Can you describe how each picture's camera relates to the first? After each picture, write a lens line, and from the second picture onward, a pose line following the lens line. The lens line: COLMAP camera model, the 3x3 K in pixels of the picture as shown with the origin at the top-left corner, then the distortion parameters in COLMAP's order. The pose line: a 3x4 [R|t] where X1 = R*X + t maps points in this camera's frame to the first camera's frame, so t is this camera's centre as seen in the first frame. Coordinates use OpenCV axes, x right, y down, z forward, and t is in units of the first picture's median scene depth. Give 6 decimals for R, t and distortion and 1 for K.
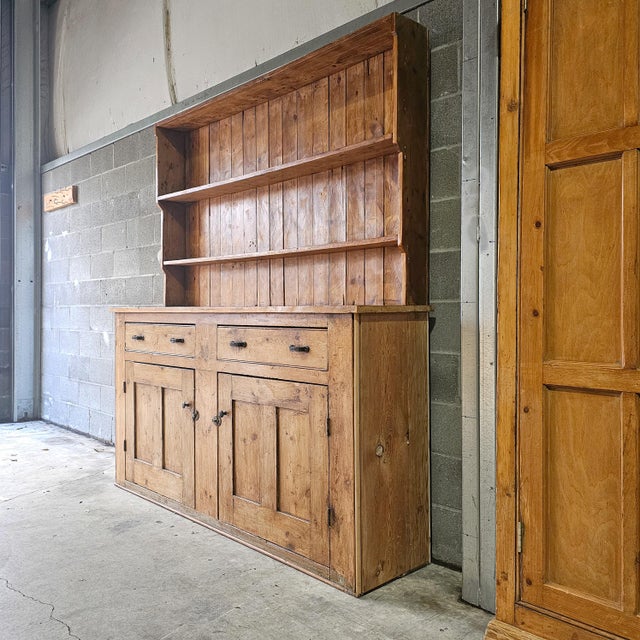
lens RADIAL K [[600.9, 0, 320.0], [0, 600.9, 320.0], [0, 0, 1]] dist [0.049847, -0.004997]
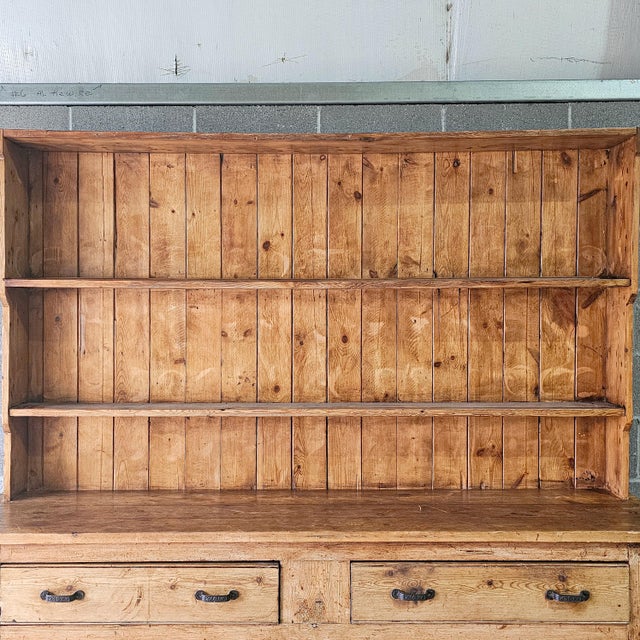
lens RADIAL K [[730.9, 0, 320.0], [0, 730.9, 320.0], [0, 0, 1]] dist [0.167611, -0.412919]
pose [[0.689940, -0.013446, 0.723742, -0.728877], [0.013558, 0.999892, 0.005651, -0.236634], [-0.723740, 0.005914, 0.690047, 0.557818]]
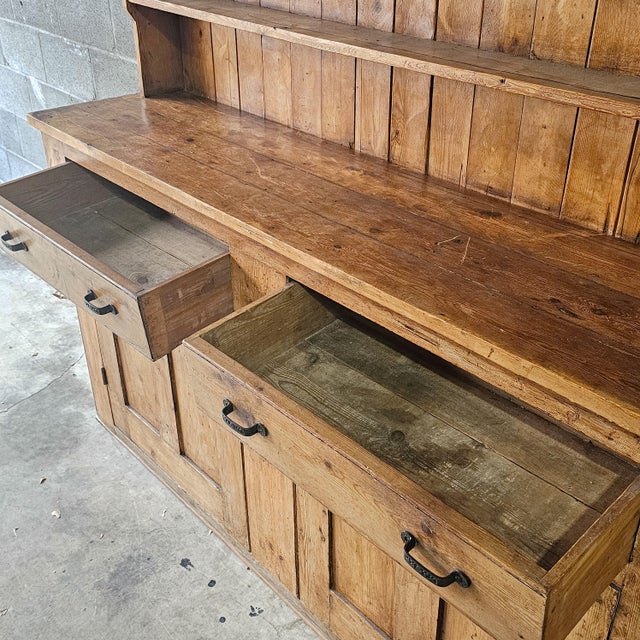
lens RADIAL K [[766.8, 0, 320.0], [0, 766.8, 320.0], [0, 0, 1]] dist [0.066496, -0.047098]
pose [[0.999335, 0.015718, -0.032896, -0.137009], [0.002566, 0.869720, 0.493538, -0.235435], [0.036368, -0.493294, 0.869102, 0.554411]]
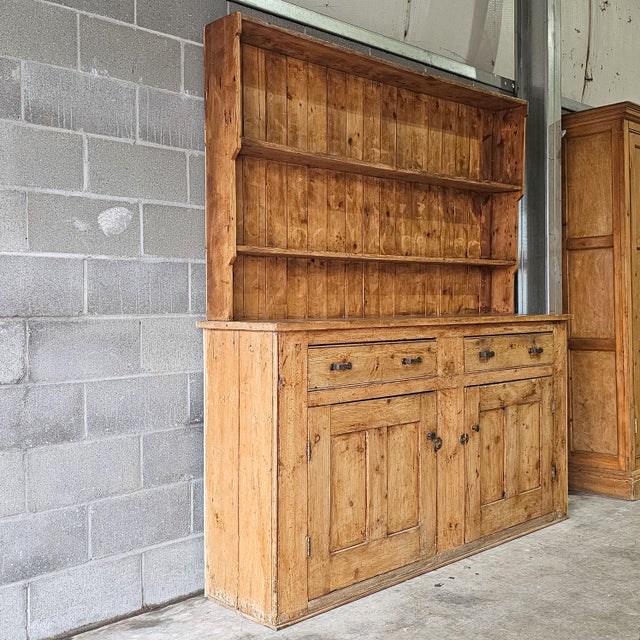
lens RADIAL K [[783.4, 0, 320.0], [0, 783.4, 320.0], [0, 0, 1]] dist [0.169850, -0.446144]
pose [[-0.000605, -0.024637, 0.999696, -1.465679], [0.018852, 0.999519, 0.024644, -0.055305], [-0.999822, 0.018861, -0.000140, 1.281599]]
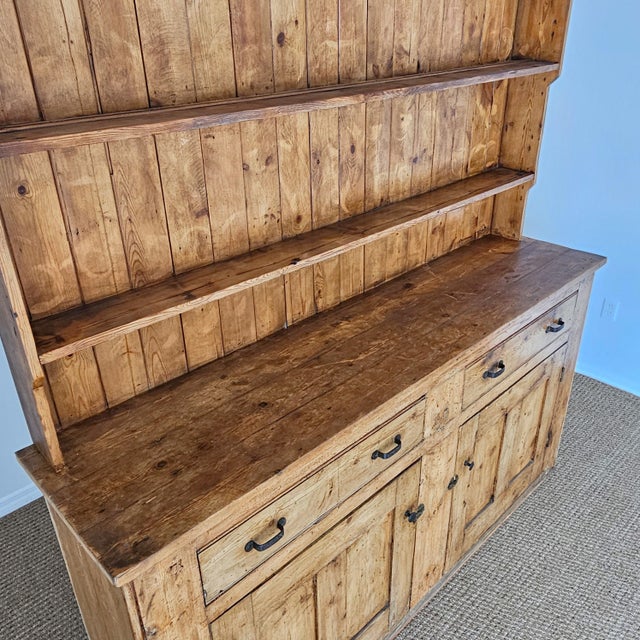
lens RADIAL K [[579.3, 0, 319.2], [0, 579.3, 311.7], [0, 0, 1]] dist [0.003466, 0.005209]
pose [[-0.001516, -0.453305, 0.891354, -0.715701], [0.043304, 0.890490, 0.452938, -0.340358], [-0.999061, 0.039285, 0.018280, 1.189161]]
